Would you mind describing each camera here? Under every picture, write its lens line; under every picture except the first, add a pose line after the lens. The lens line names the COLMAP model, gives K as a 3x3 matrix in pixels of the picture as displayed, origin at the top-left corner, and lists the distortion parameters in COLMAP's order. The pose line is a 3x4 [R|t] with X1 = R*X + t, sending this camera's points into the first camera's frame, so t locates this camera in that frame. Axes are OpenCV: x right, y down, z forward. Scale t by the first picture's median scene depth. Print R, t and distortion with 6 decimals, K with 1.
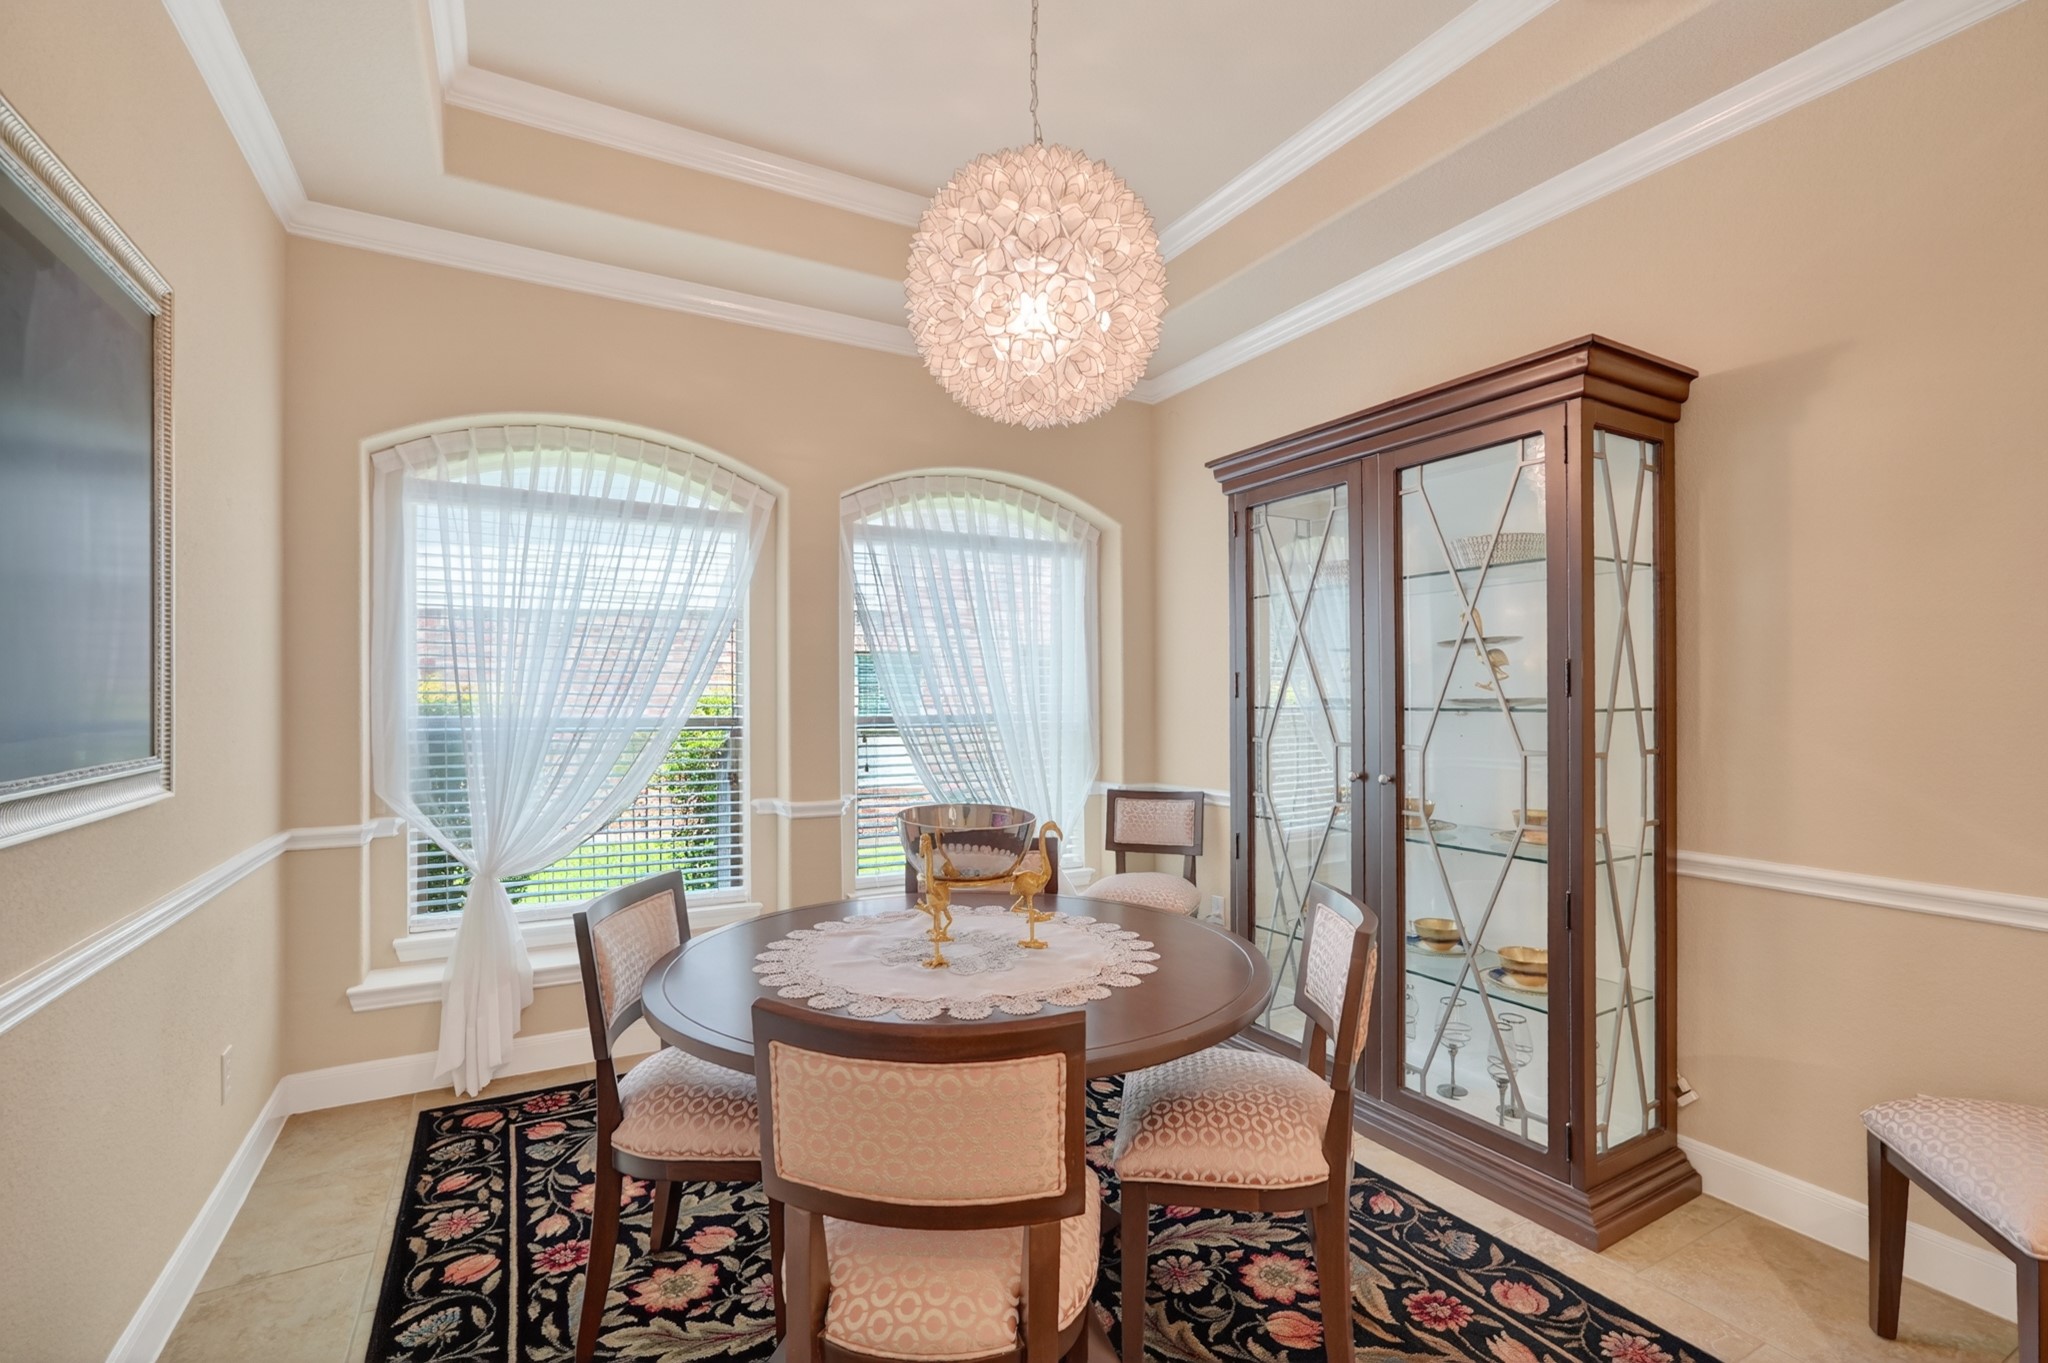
lens RADIAL K [[952.0, 0, 1024.0], [0, 952.0, 681.5], [0, 0, 1]] dist [0.001174, 0.044777]
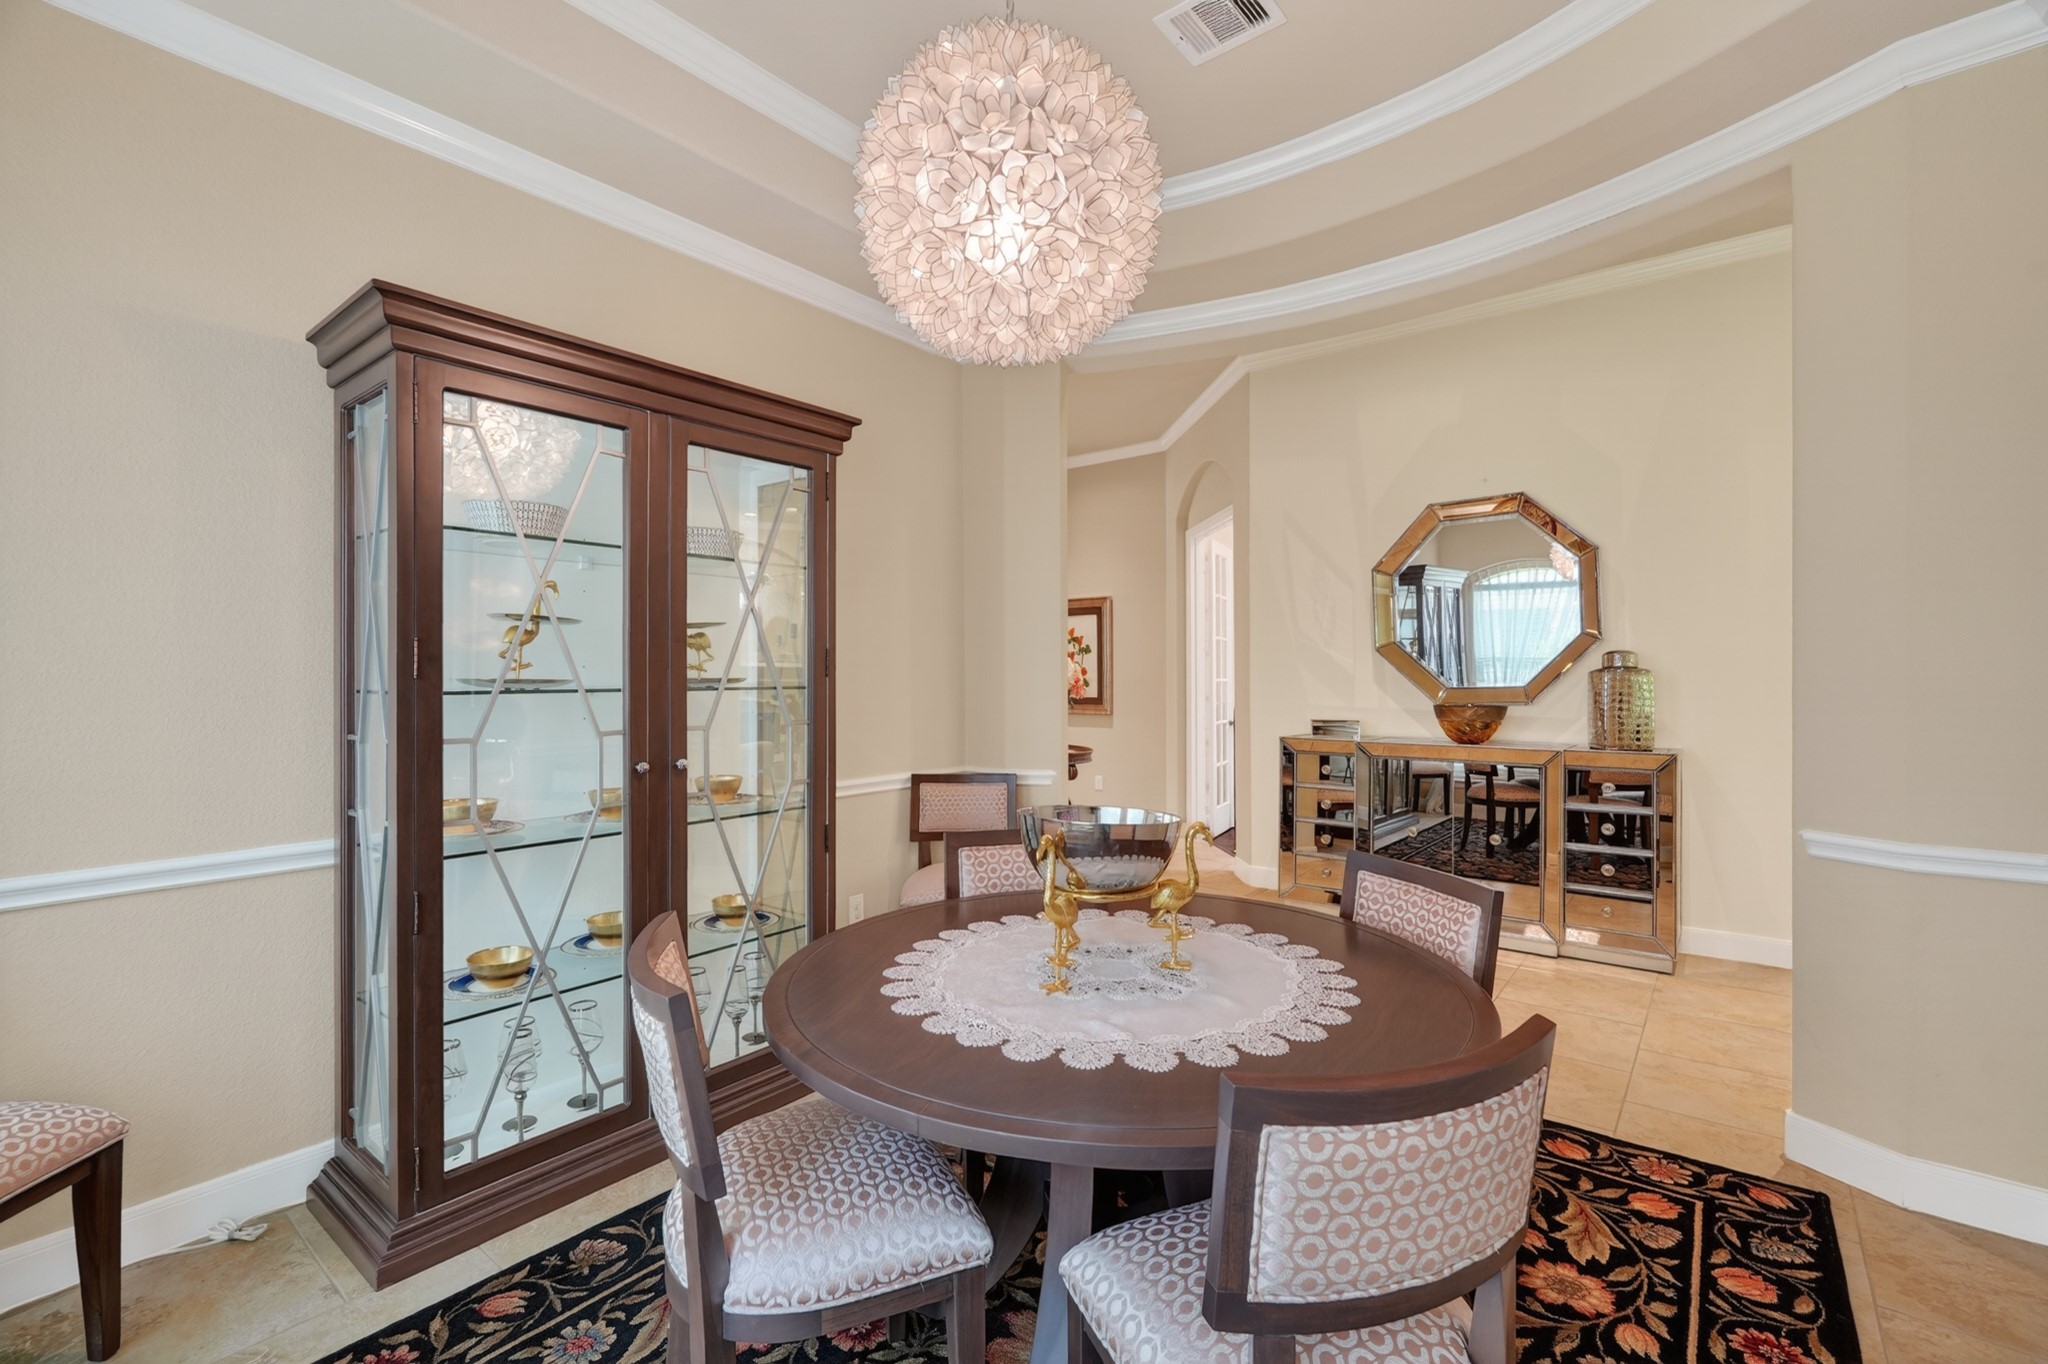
lens RADIAL K [[906.9, 0, 1020.5], [0, 906.9, 670.0], [0, 0, 1]] dist [-0.015822, 0.009226]
pose [[-0.398317, 0.023234, 0.916954, -0.706686], [-0.012150, 0.999458, -0.030602, 0.041627], [-0.917167, -0.023330, -0.397819, 1.284470]]
